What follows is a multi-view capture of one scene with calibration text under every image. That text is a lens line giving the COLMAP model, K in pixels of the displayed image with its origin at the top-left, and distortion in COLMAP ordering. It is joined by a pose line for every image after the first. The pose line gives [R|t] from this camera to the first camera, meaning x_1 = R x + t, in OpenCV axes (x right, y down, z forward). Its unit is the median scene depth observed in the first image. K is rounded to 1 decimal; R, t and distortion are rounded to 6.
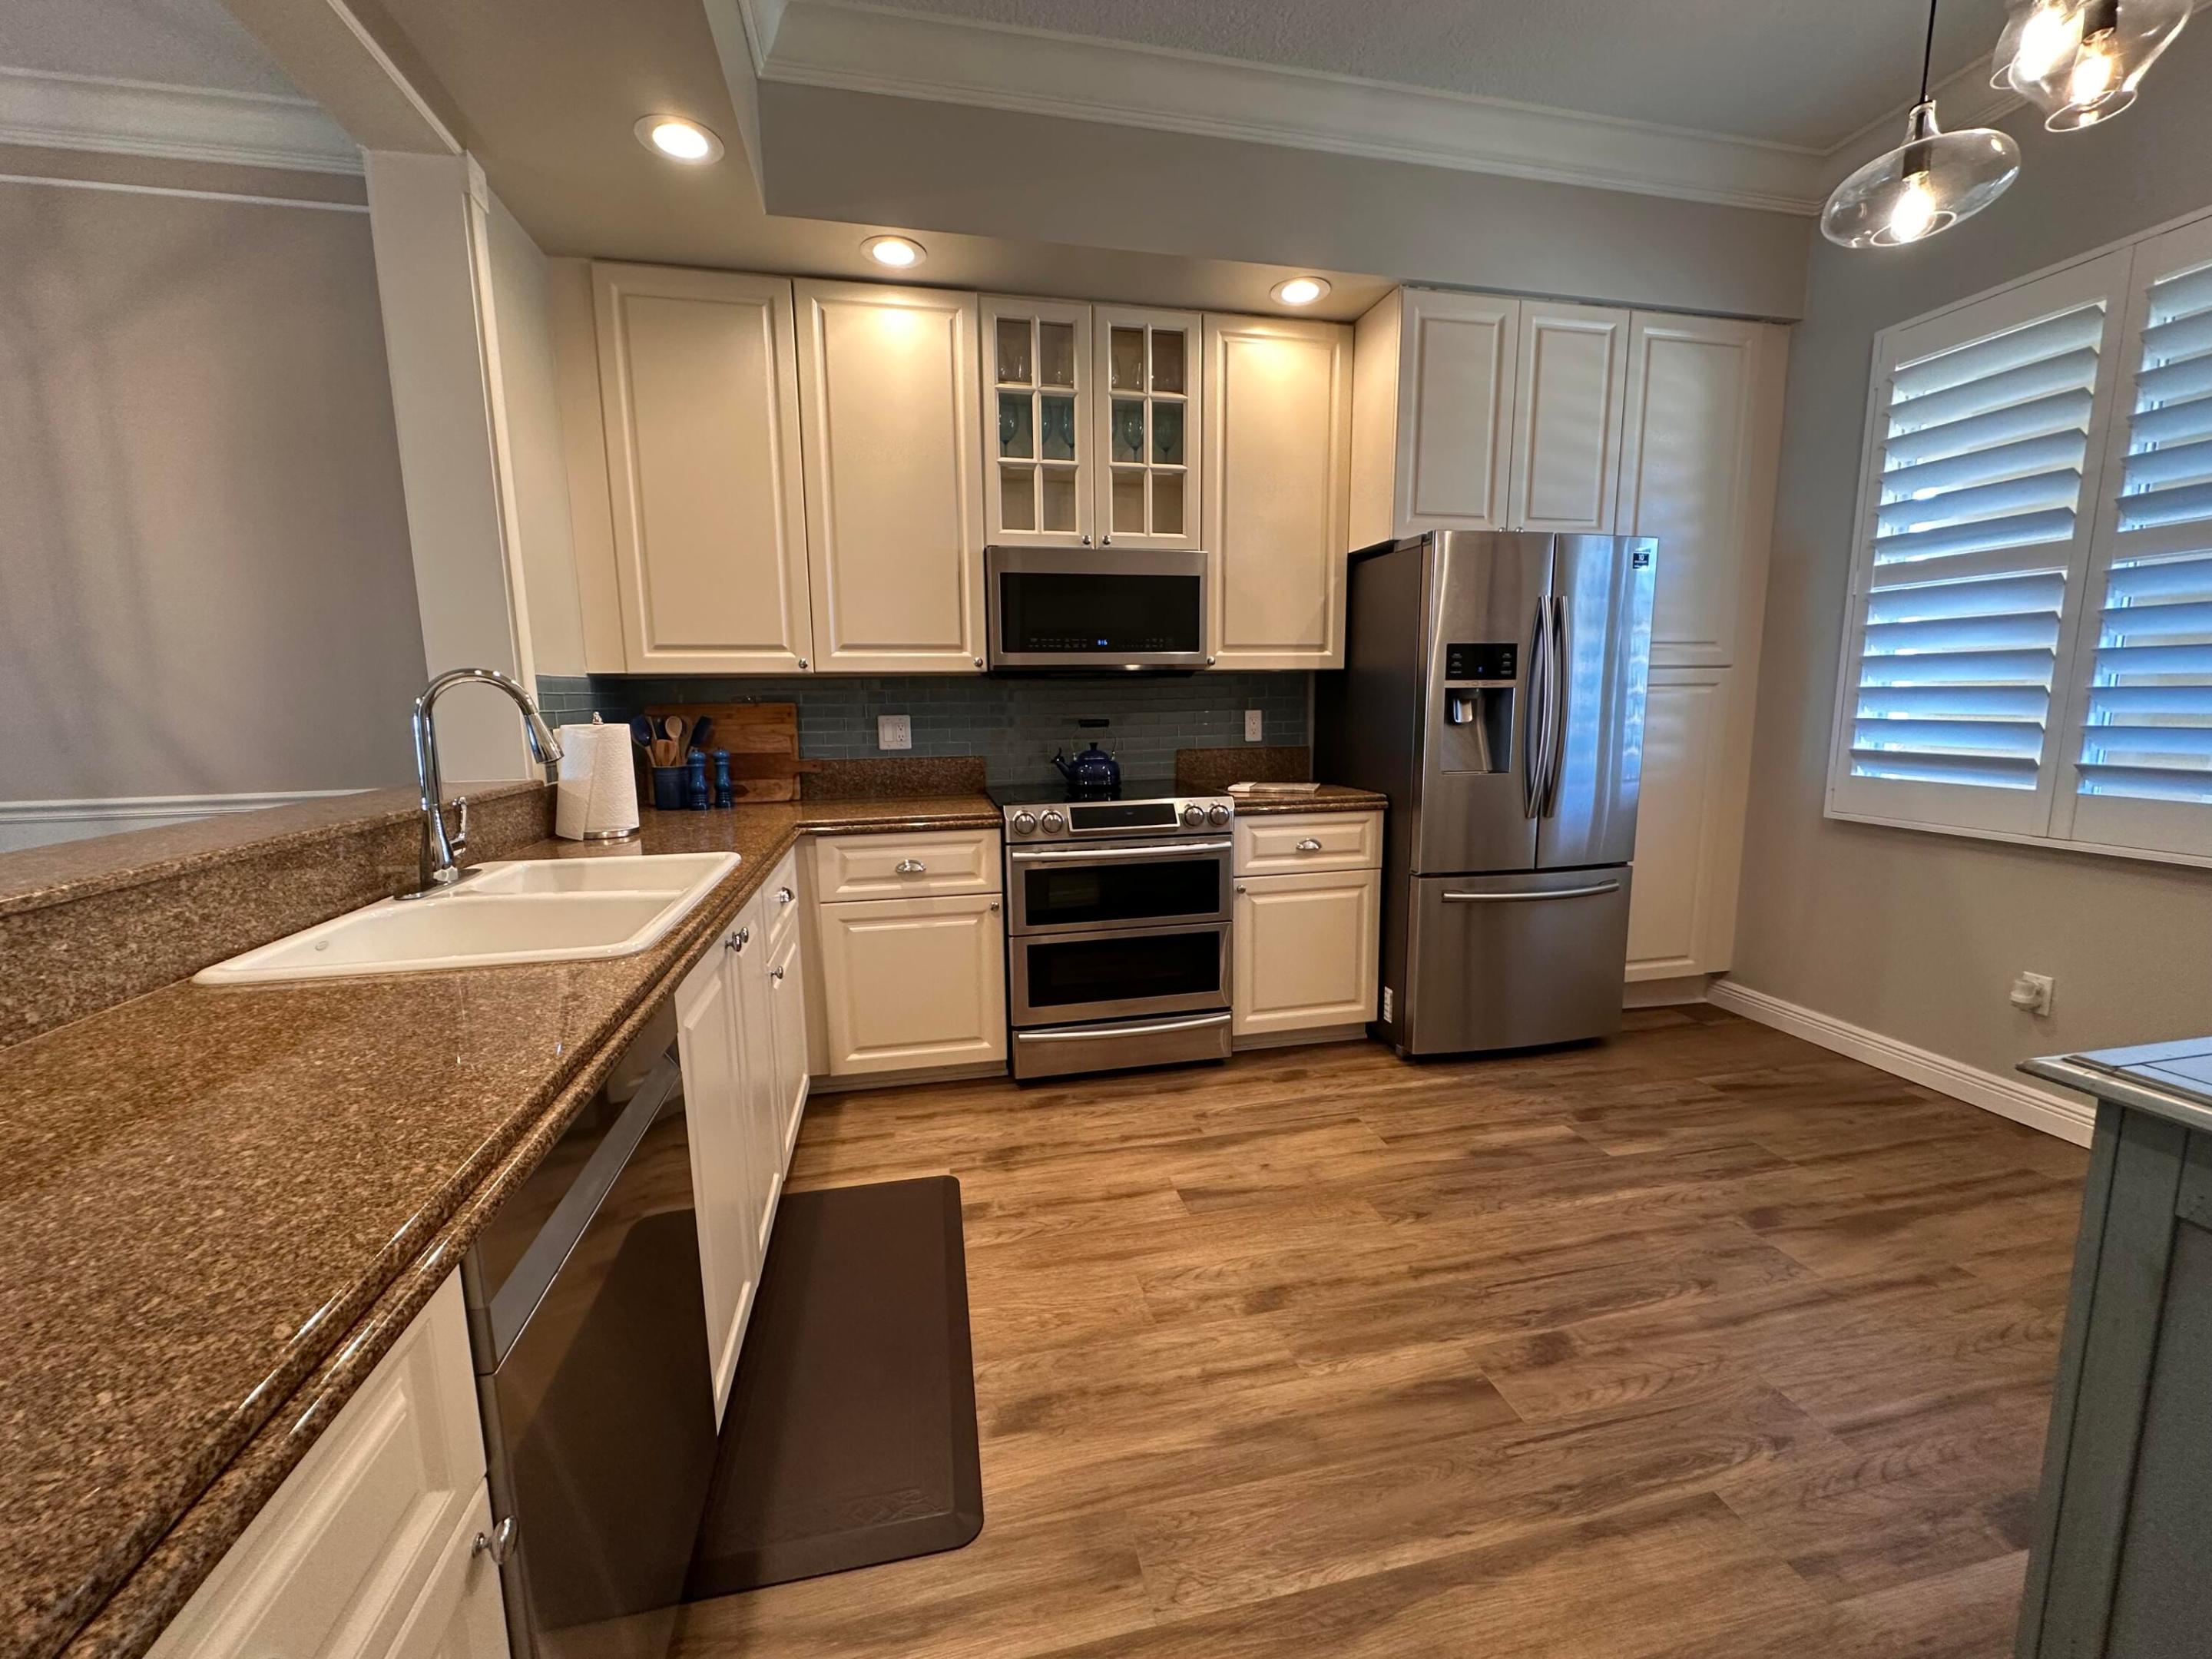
lens RADIAL K [[881.6, 0, 1105.8], [0, 881.6, 827.7], [0, 0, 1]] dist [-0.003786, 0.000965]
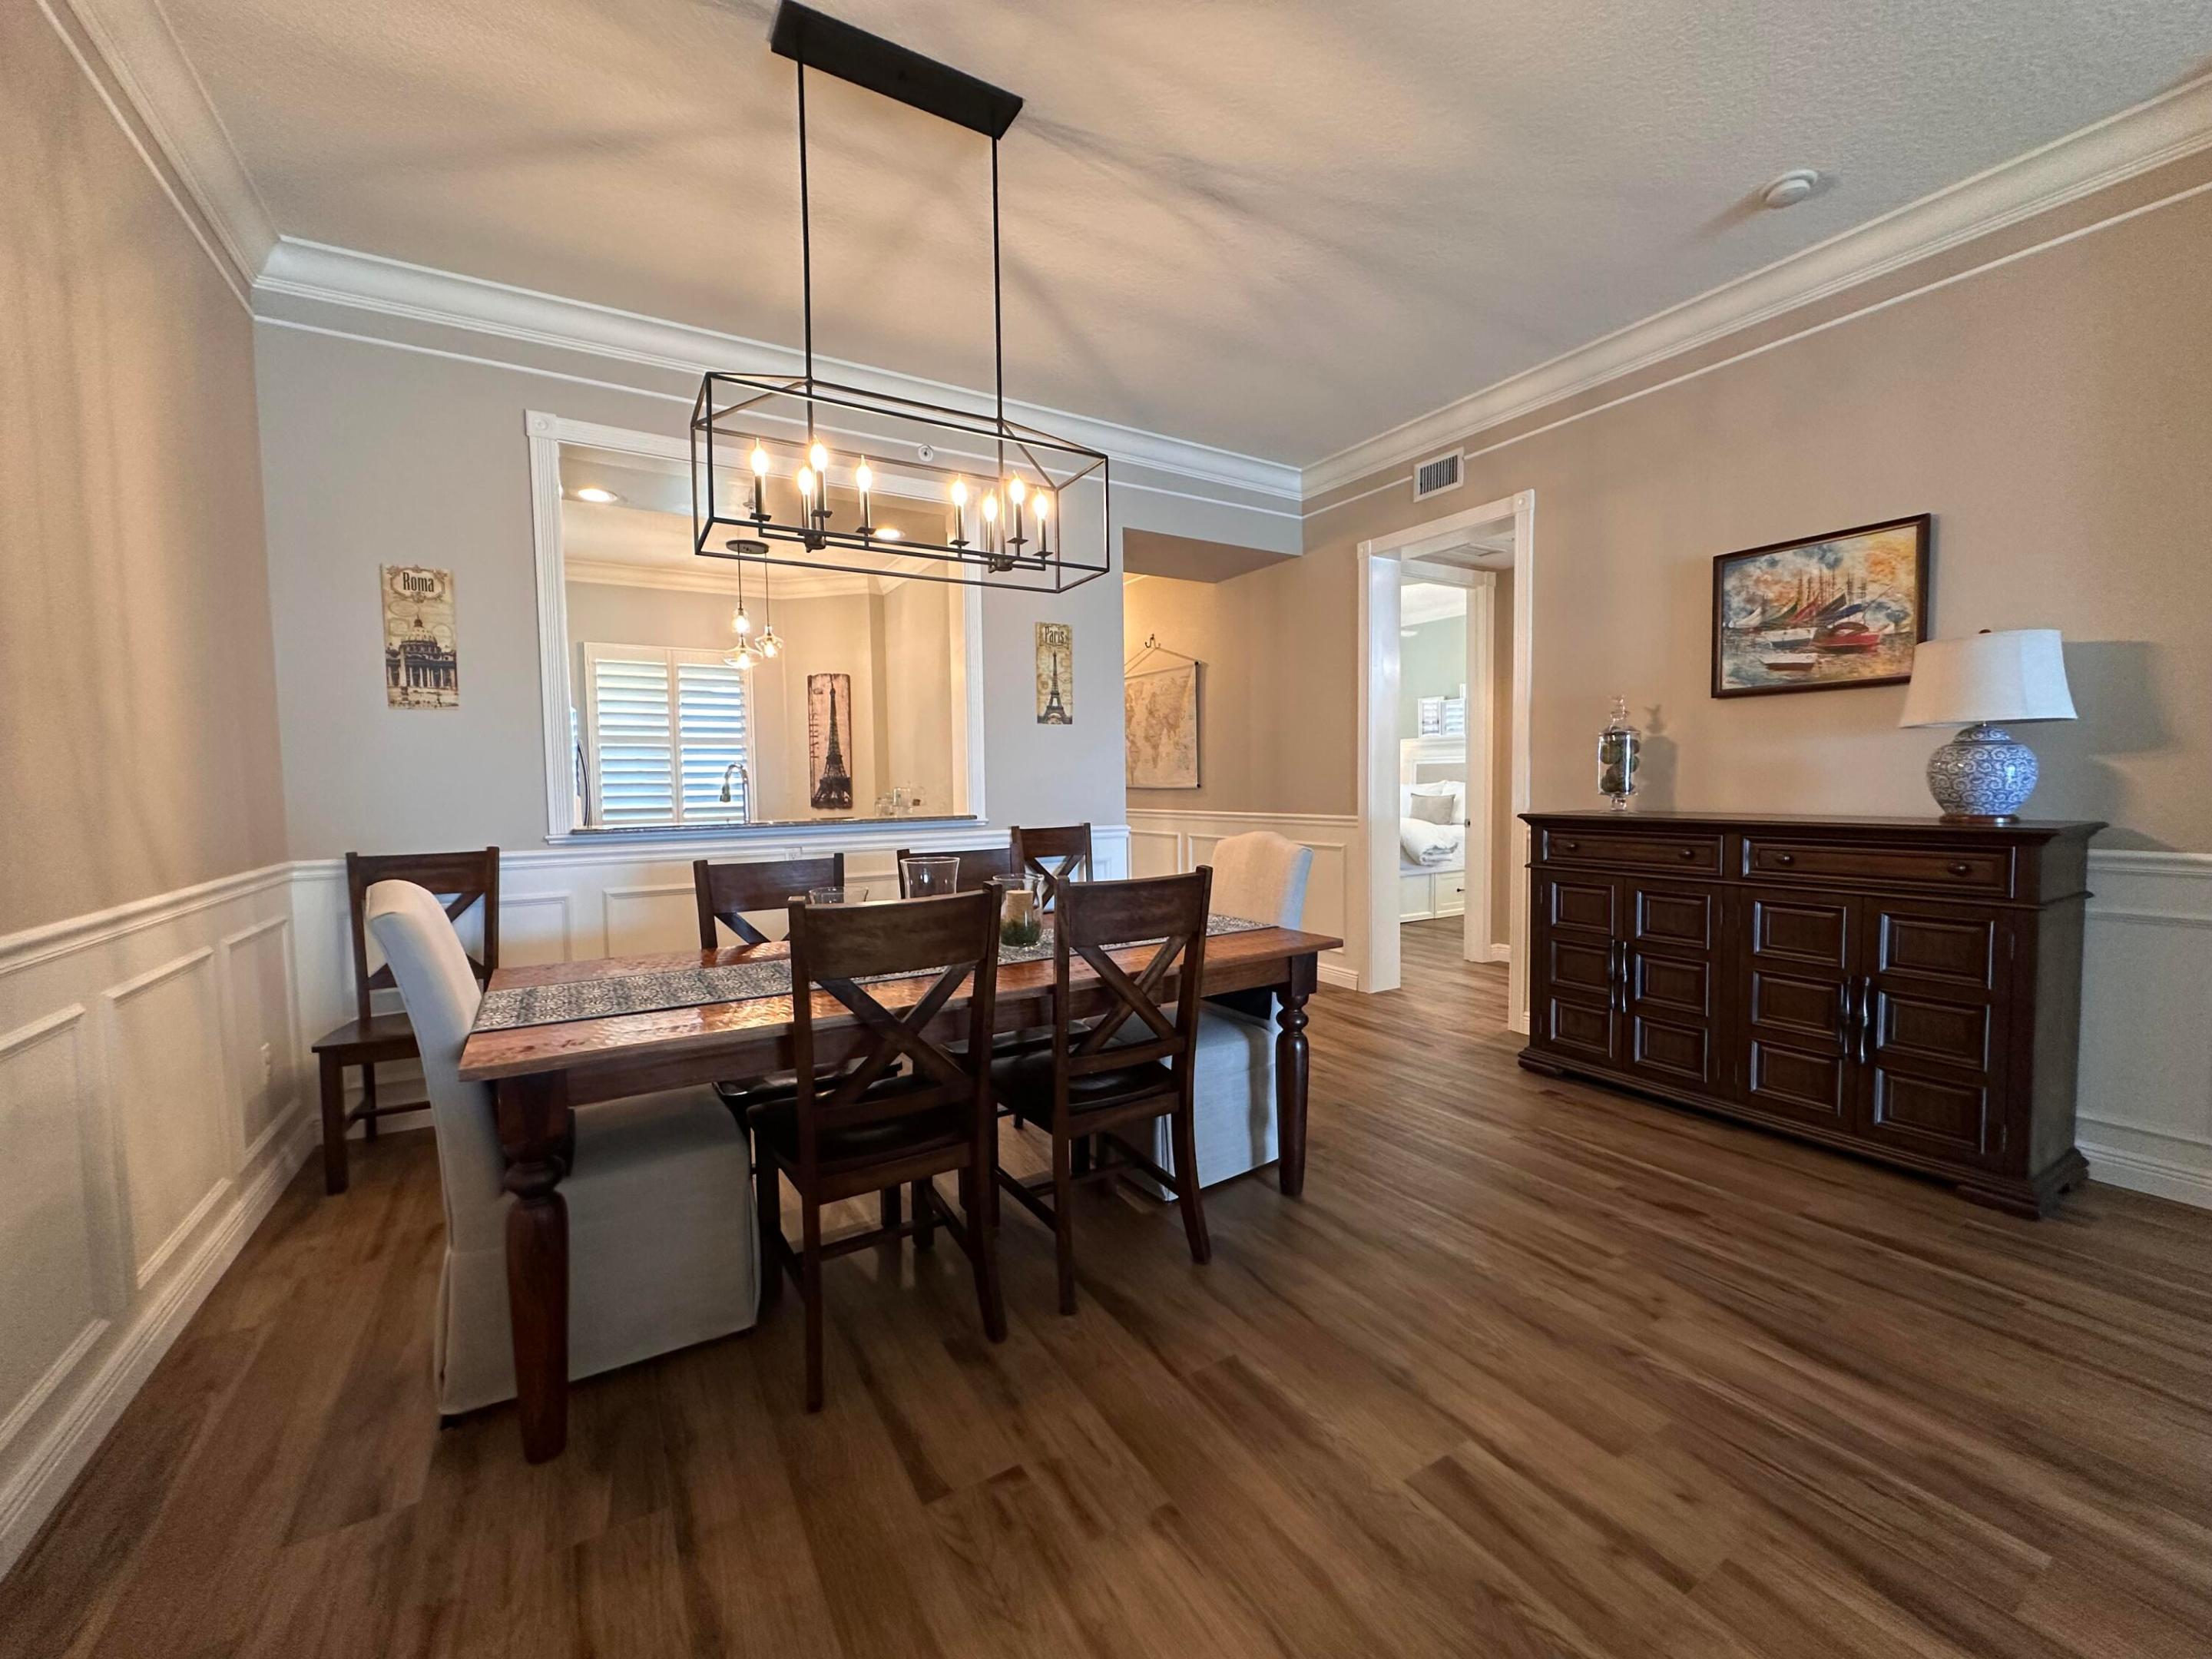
lens RADIAL K [[881.6, 0, 1108.9], [0, 881.6, 833.2], [0, 0, 1]] dist [-0.003786, 0.000965]
pose [[-0.319705, -0.036826, 0.946801, -1.996542], [0.157212, 0.983333, 0.091333, -0.026716], [-0.934384, 0.178048, -0.308587, 0.487002]]
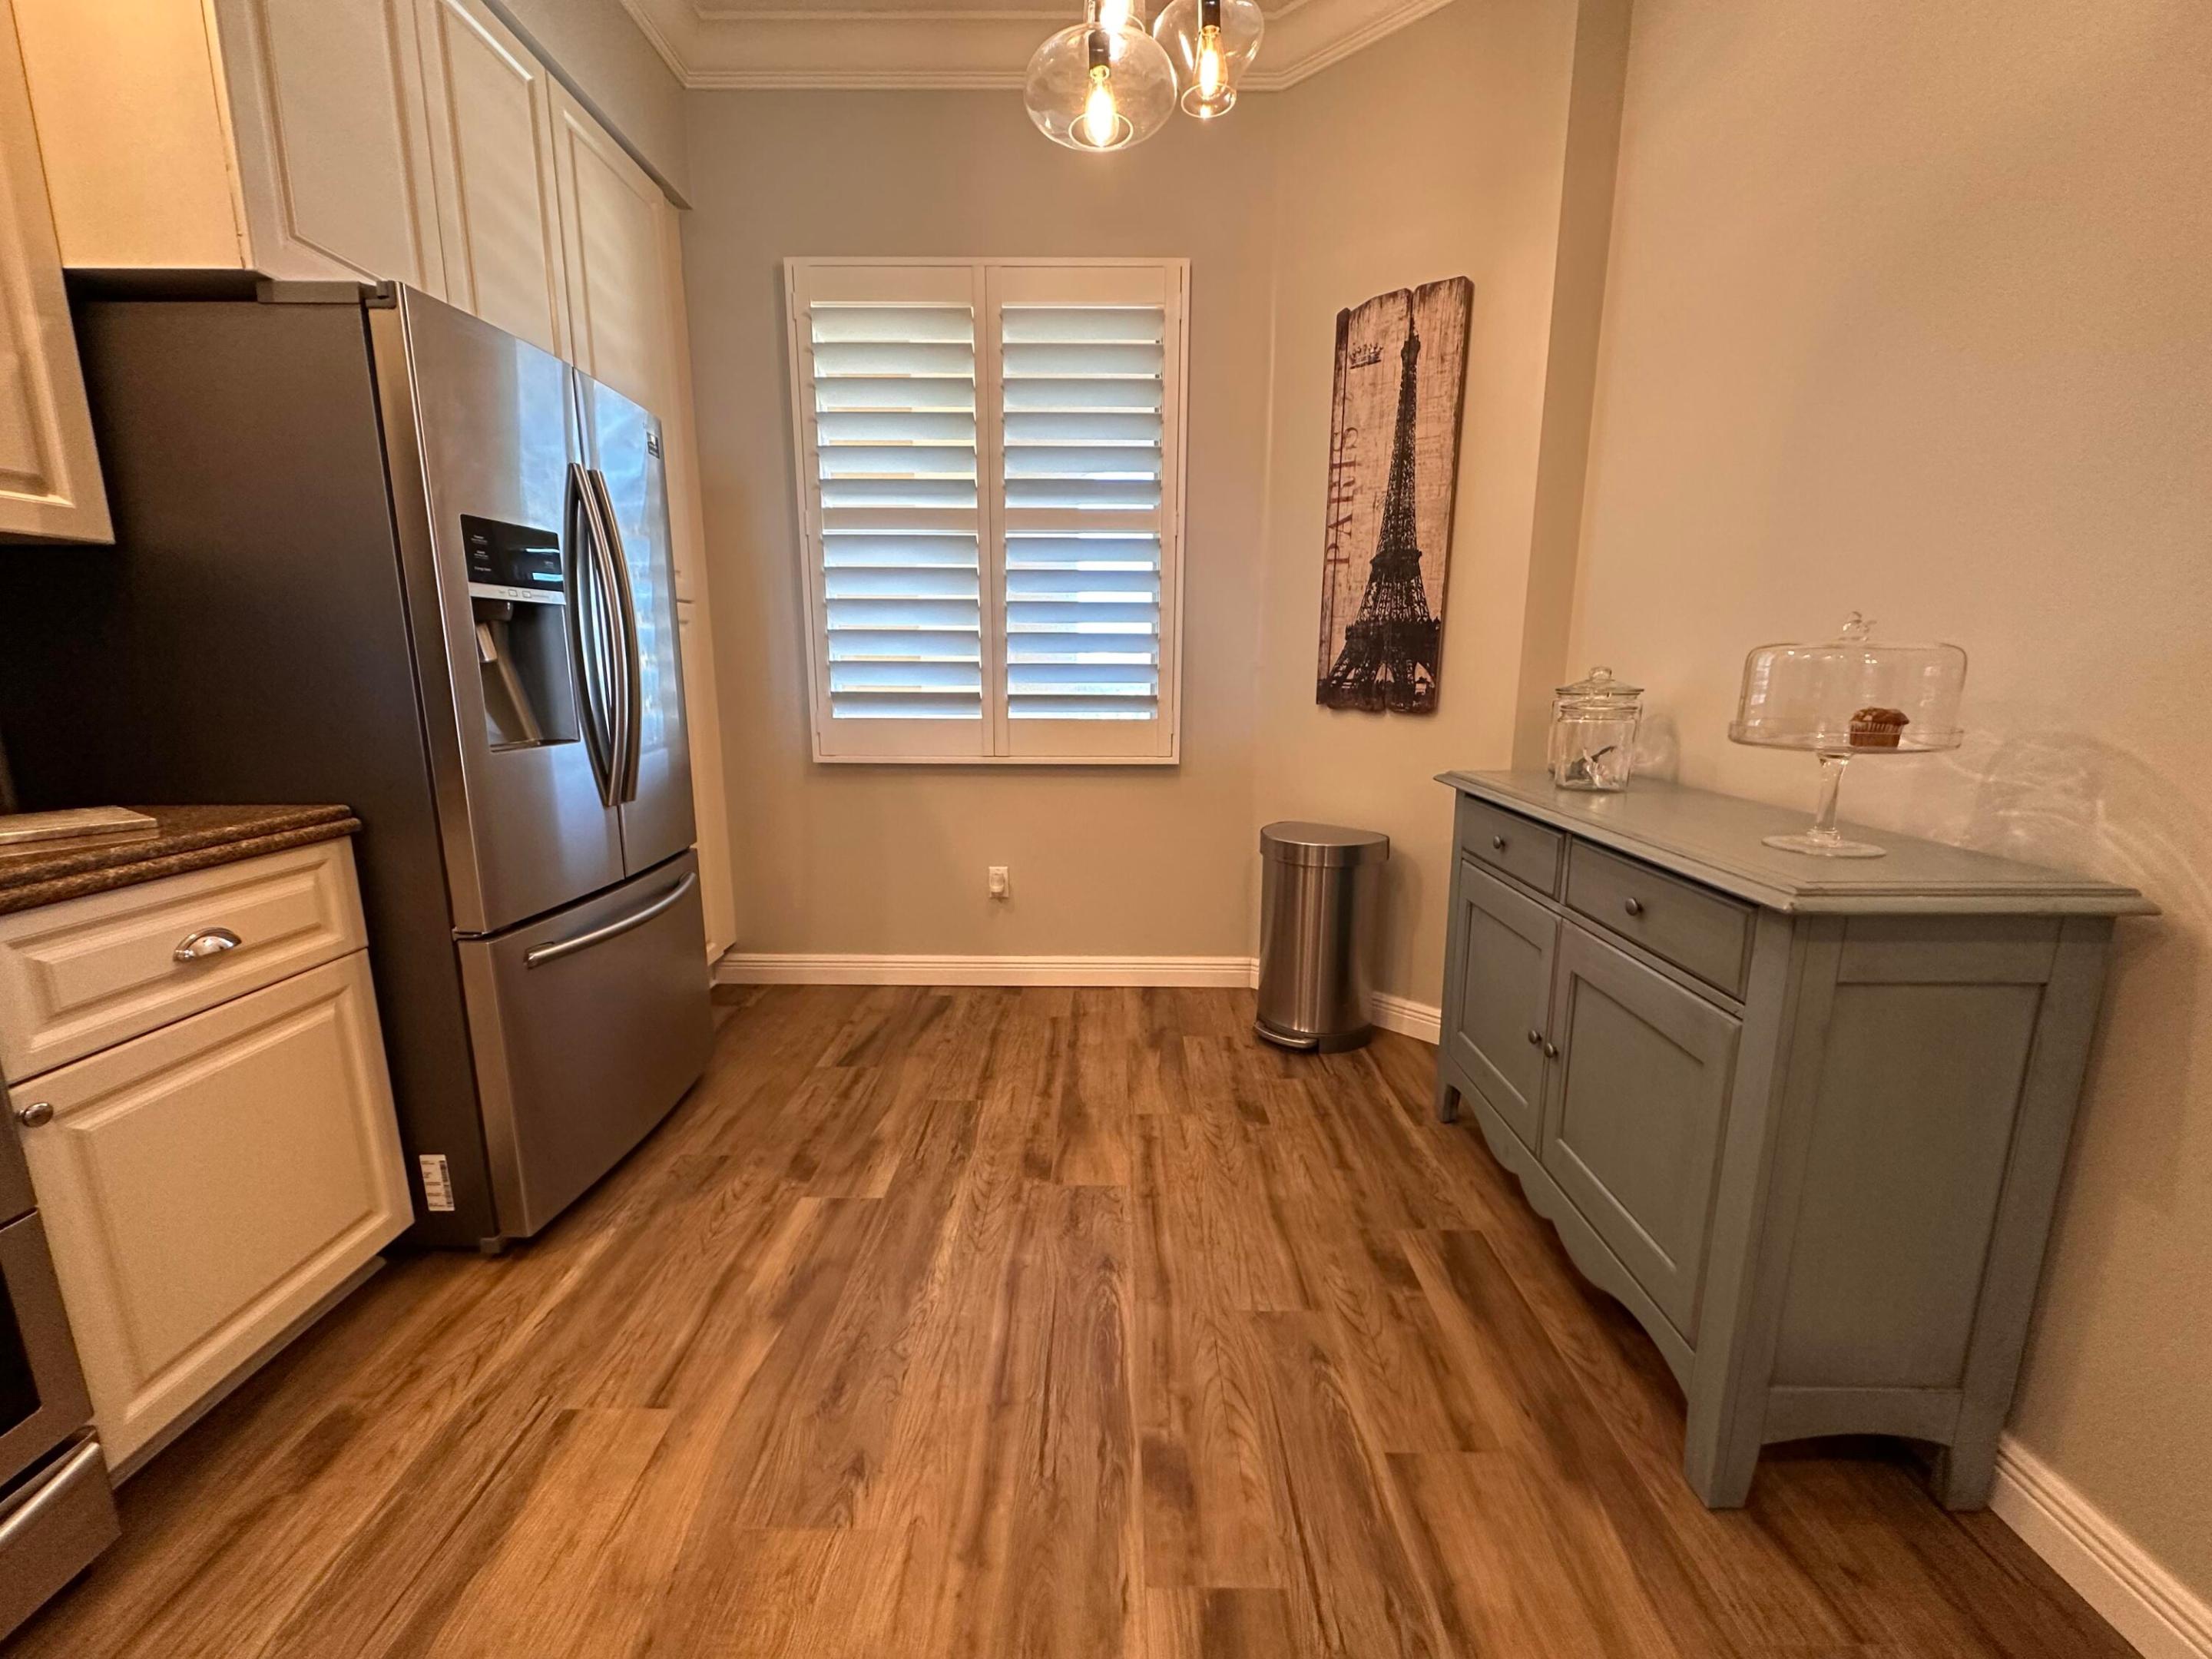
lens RADIAL K [[881.6, 0, 1107.6], [0, 881.6, 828.3], [0, 0, 1]] dist [-0.003786, 0.000965]
pose [[0.217870, -0.172854, 0.960549, -0.084108], [0.137124, 0.979850, 0.145225, -0.041389], [-0.966297, 0.100075, 0.237182, 0.498830]]
